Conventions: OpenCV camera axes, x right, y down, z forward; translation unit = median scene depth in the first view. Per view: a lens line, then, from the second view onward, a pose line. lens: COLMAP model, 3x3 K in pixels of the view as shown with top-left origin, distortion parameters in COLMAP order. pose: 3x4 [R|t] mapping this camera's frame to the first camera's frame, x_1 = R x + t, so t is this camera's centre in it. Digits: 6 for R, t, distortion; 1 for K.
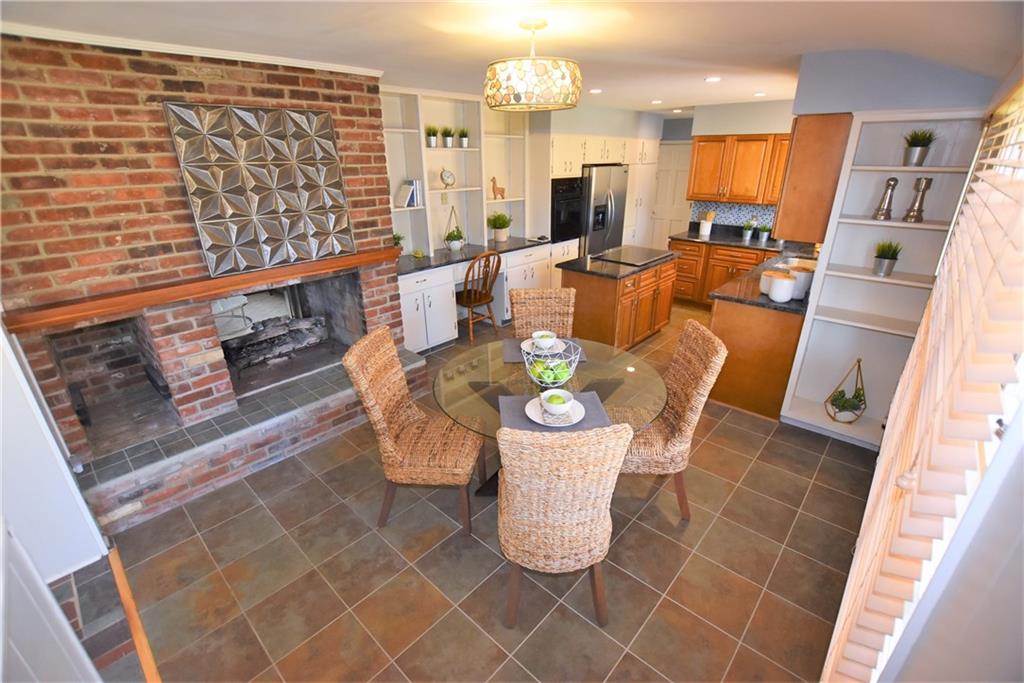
lens RADIAL K [[452.1, 0, 508.7], [0, 452.1, 342.3], [0, 0, 1]] dist [-0.033059, 0.003874]
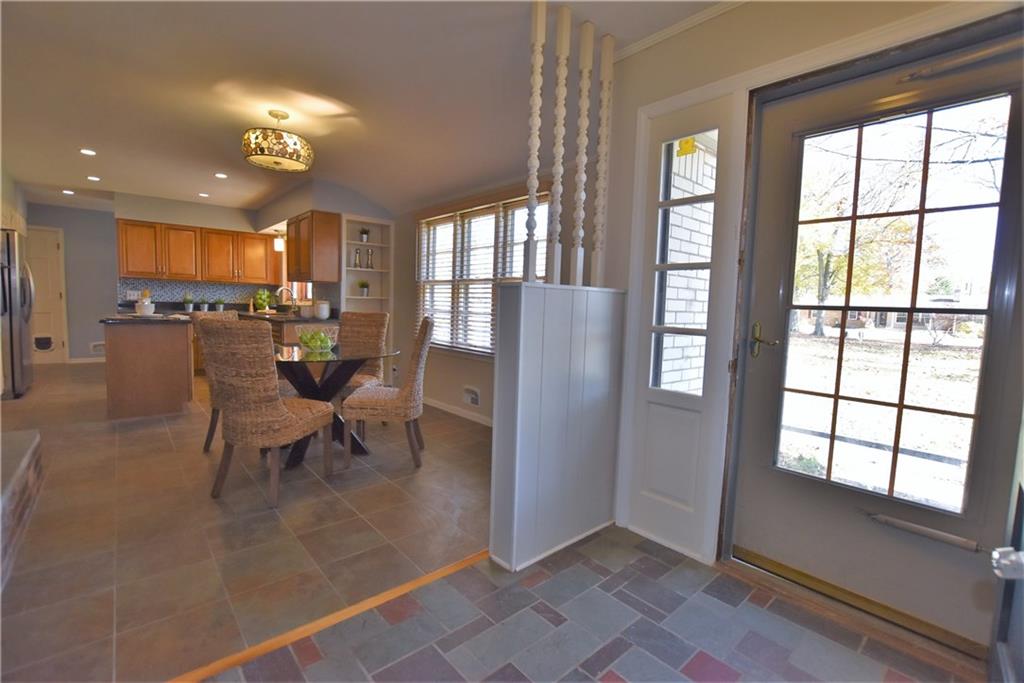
lens RADIAL K [[452.1, 0, 508.7], [0, 452.1, 342.3], [0, 0, 1]] dist [-0.033059, 0.003874]
pose [[0.116451, -0.076456, 0.990249, -0.839712], [0.351042, 0.935847, 0.030974, 0.156185], [-0.929090, 0.344012, 0.135820, 0.185073]]
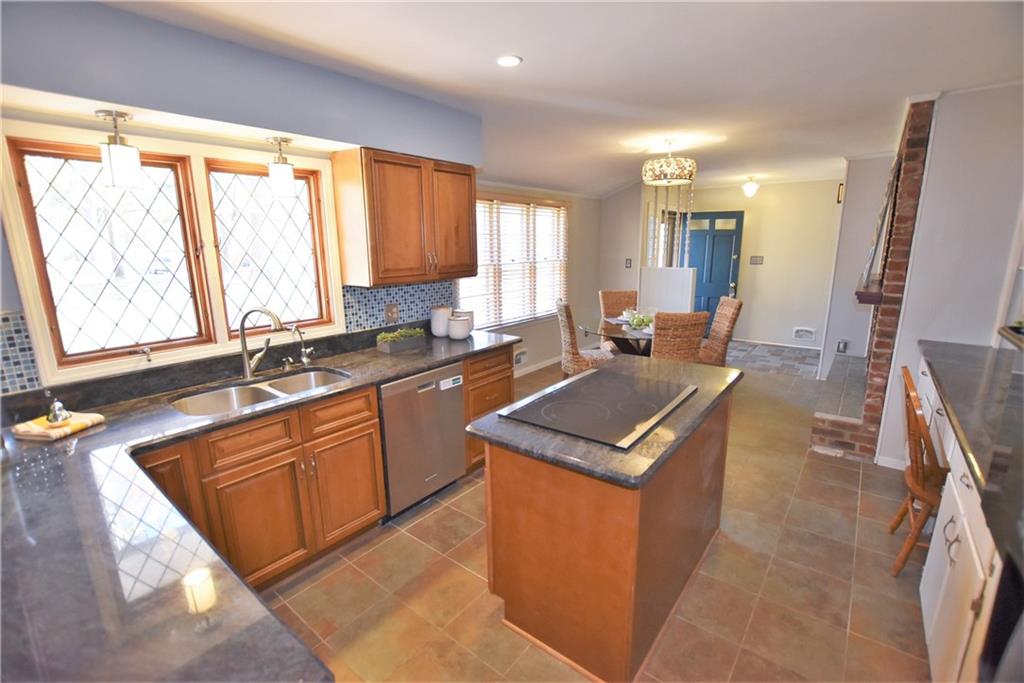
lens RADIAL K [[449.2, 0, 512.5], [0, 449.2, 346.8], [0, 0, 1]] dist [-0.033765, 0.000250]
pose [[-0.997047, 0.040194, -0.065427, 0.526263], [-0.004694, 0.818563, 0.574398, -0.636111], [0.076644, 0.573009, -0.815957, 1.772714]]
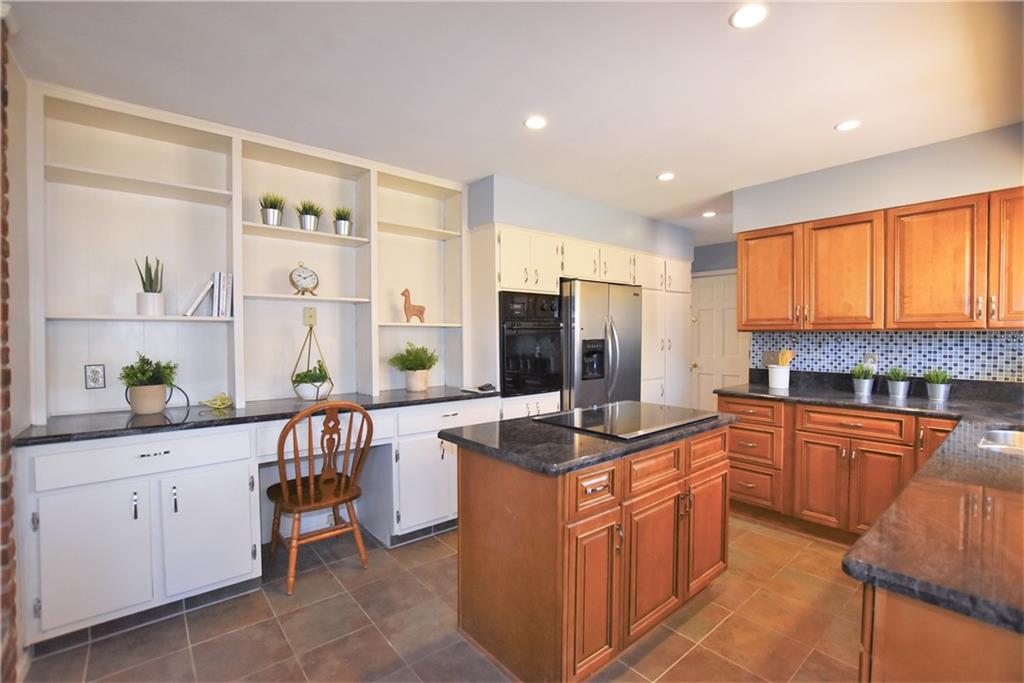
lens RADIAL K [[452.1, 0, 508.7], [0, 452.1, 342.3], [0, 0, 1]] dist [-0.033059, 0.003874]
pose [[0.991314, 0.006896, -0.131334, 0.292487], [-0.054219, 0.931242, -0.360345, -0.122056], [0.119819, 0.364336, 0.923527, 0.711492]]
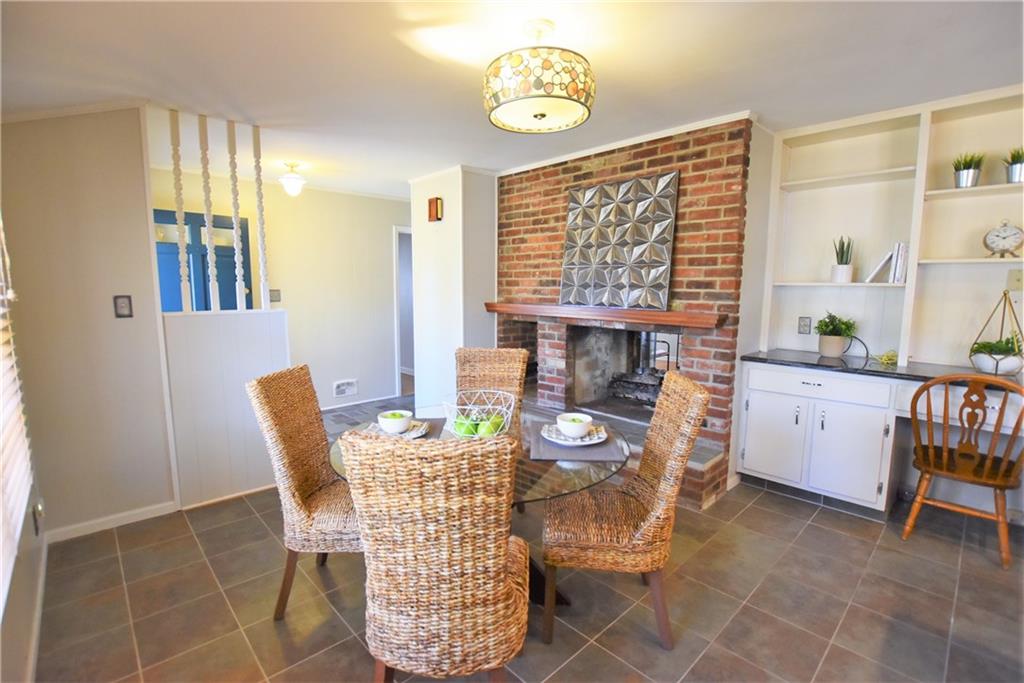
lens RADIAL K [[469.7, 0, 507.6], [0, 469.7, 341.3], [0, 0, 1]] dist [-0.031534, 0.000685]
pose [[-0.071918, 0.130231, -0.988872, 0.627631], [-0.380392, 0.912924, 0.147894, -0.153037], [0.922025, 0.386795, -0.016117, 0.709244]]
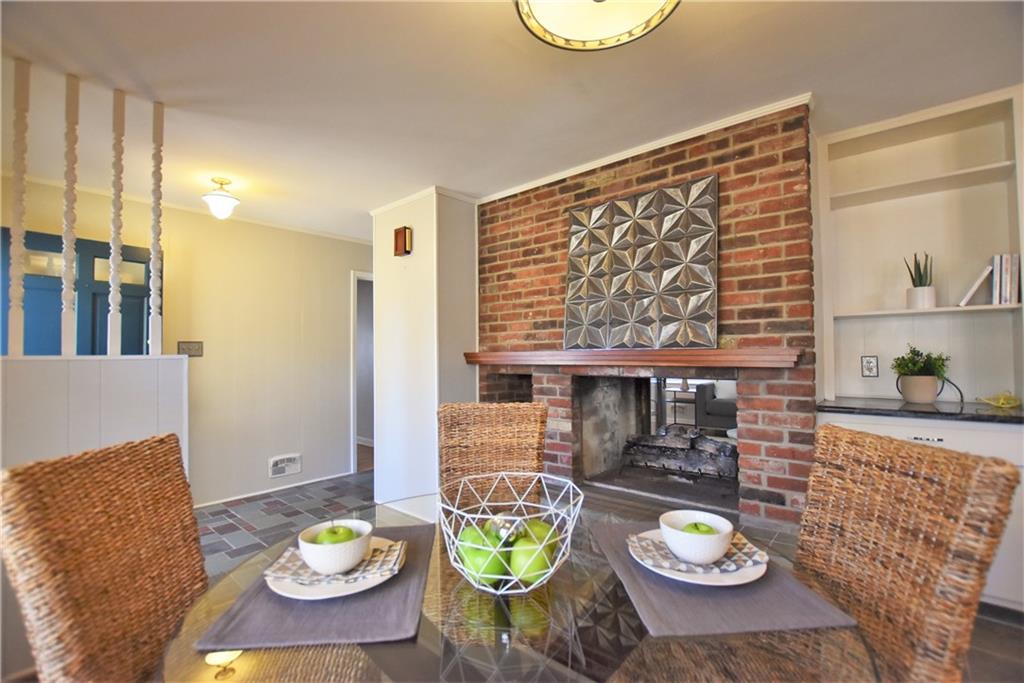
lens RADIAL K [[452.1, 0, 508.7], [0, 452.1, 342.3], [0, 0, 1]] dist [-0.033059, 0.003874]
pose [[0.023582, -0.015019, -0.999609, 0.344112], [-0.368630, 0.929300, -0.022659, -0.068477], [0.929277, 0.369020, 0.016379, 0.655904]]
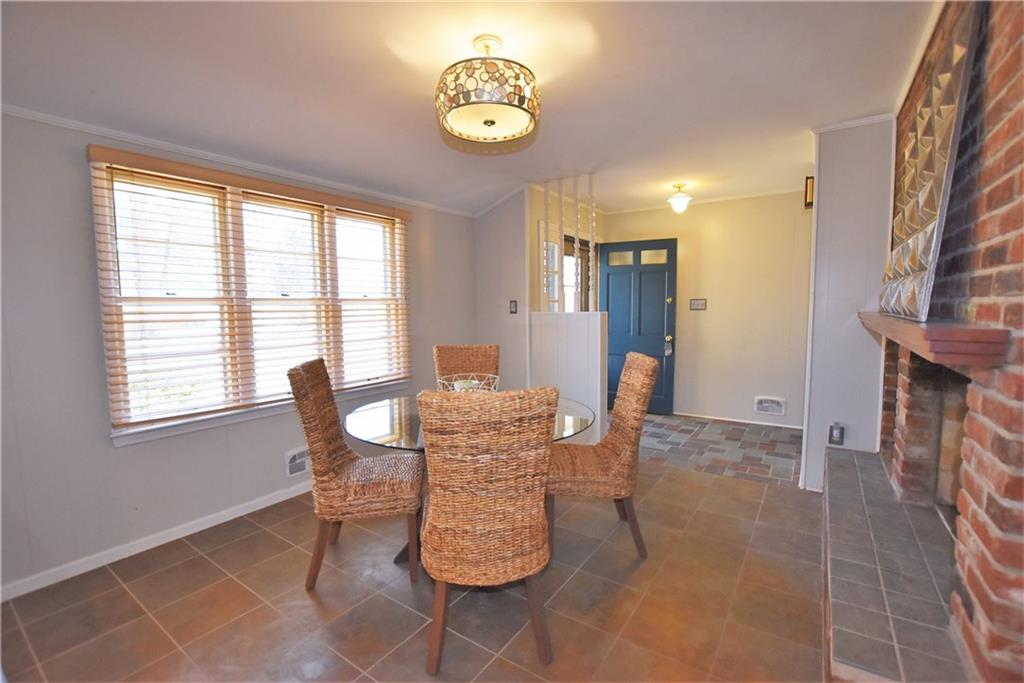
lens RADIAL K [[452.1, 0, 508.7], [0, 452.1, 342.3], [0, 0, 1]] dist [-0.033059, 0.003874]
pose [[-0.989859, 0.030946, -0.138645, 0.102308], [-0.035227, 0.892026, 0.450609, -0.339702], [0.137620, 0.450923, -0.881890, 1.267556]]
